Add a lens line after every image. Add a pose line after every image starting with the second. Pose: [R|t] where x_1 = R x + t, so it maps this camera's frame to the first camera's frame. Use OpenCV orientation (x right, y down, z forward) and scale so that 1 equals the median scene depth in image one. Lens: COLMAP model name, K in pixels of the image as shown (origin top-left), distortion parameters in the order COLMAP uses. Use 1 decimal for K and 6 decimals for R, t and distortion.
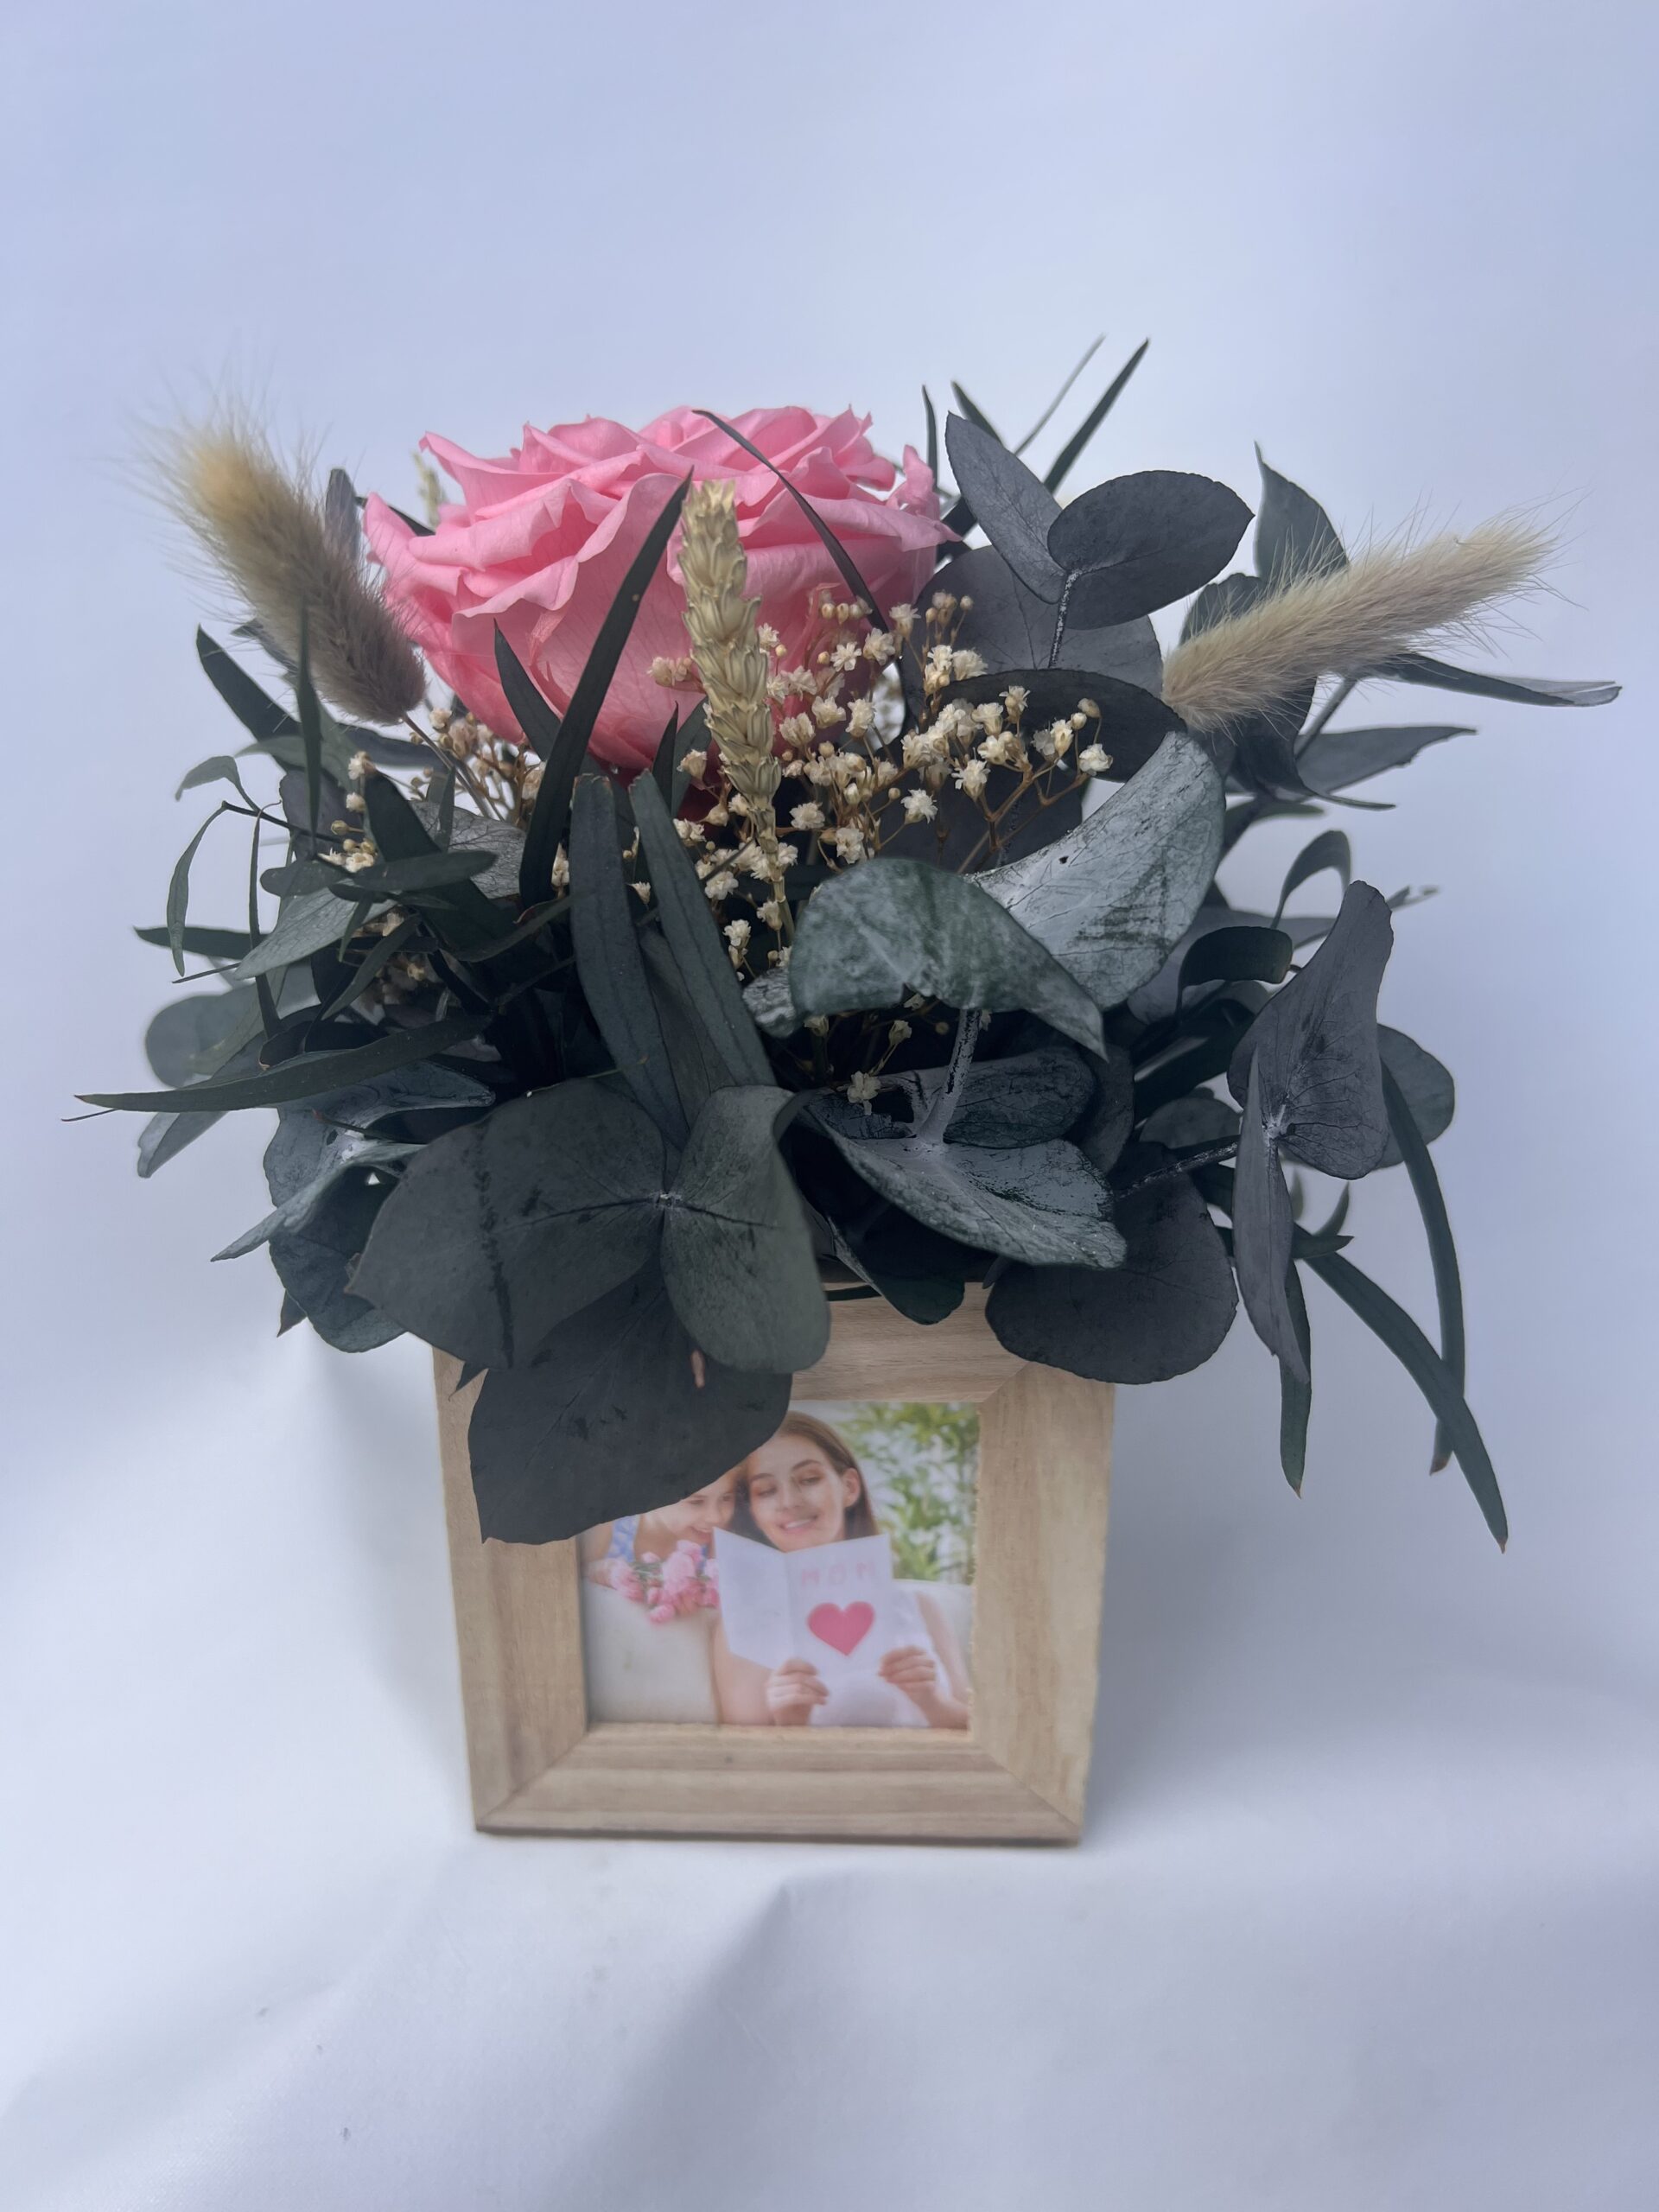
lens RADIAL K [[1726.6, 0, 835.4], [0, 1726.6, 1107.9], [0, 0, 1]] dist [0.069022, -0.046547]
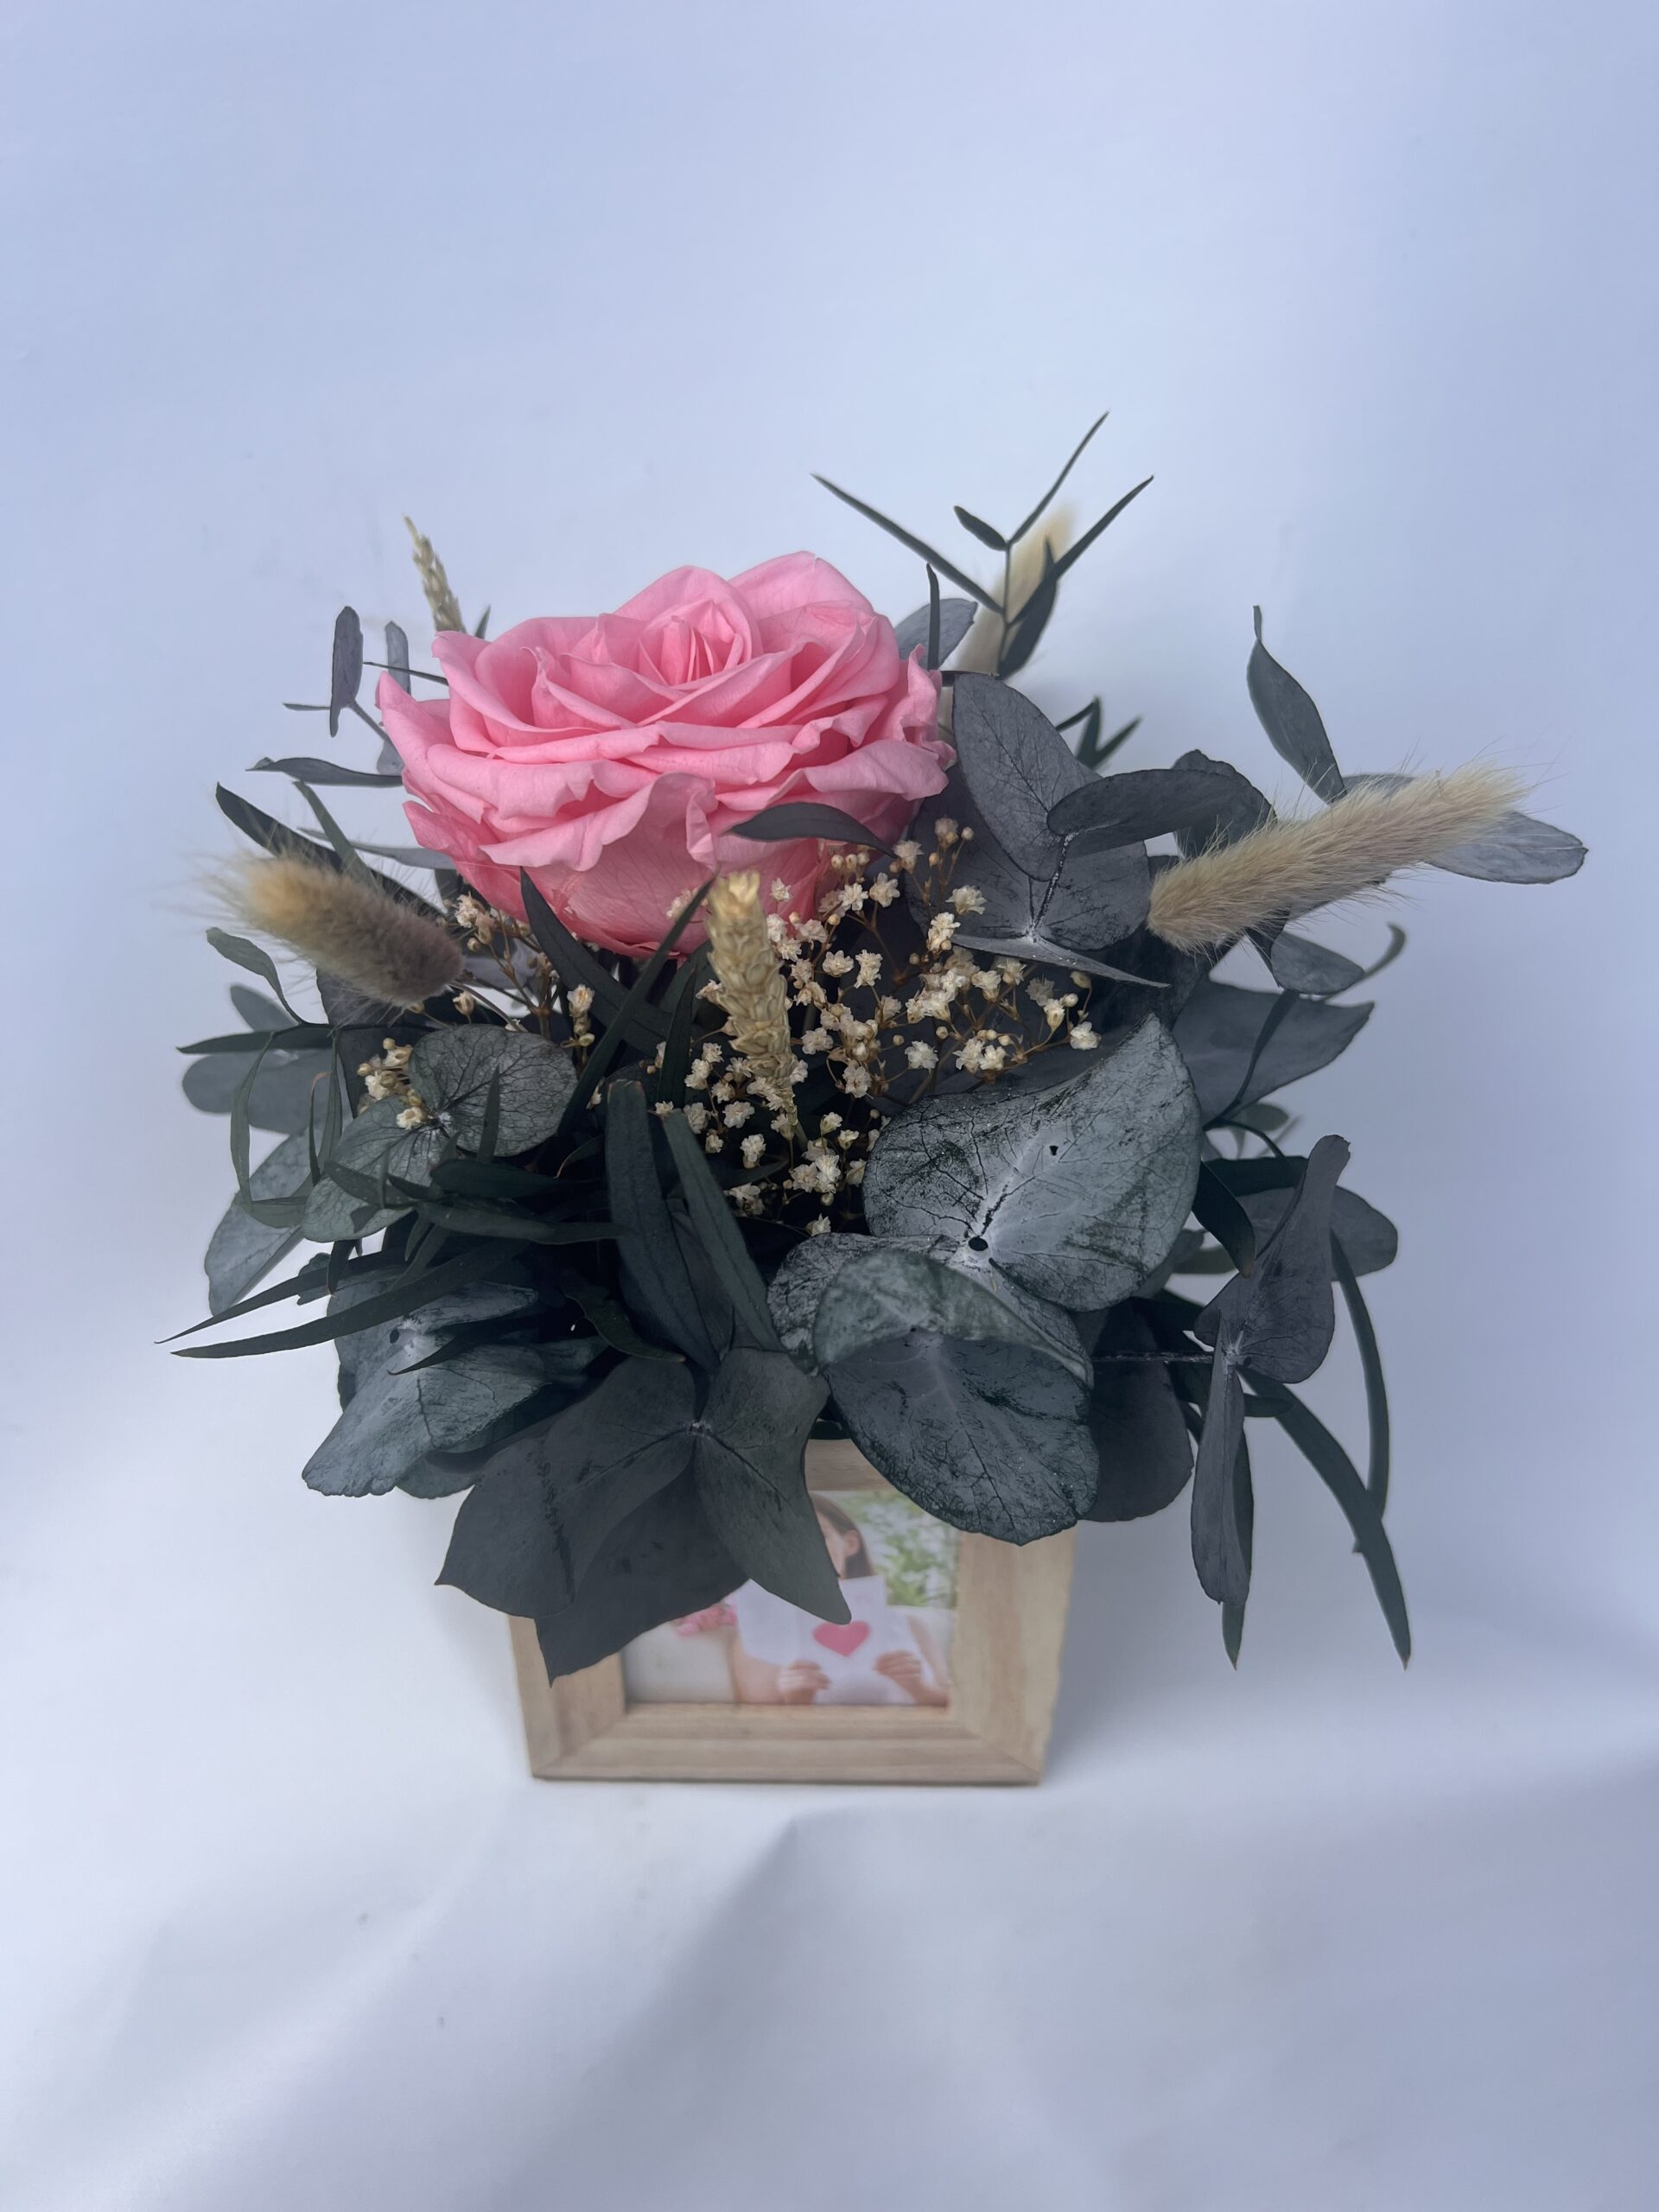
lens RADIAL K [[1726.6, 0, 827.1], [0, 1726.6, 1098.5], [0, 0, 1]] dist [0.069022, -0.046547]
pose [[0.999878, -0.004622, 0.014951, -0.027063], [0.000908, 0.970909, 0.239446, -0.404909], [-0.015623, -0.239404, 0.970794, -0.055802]]
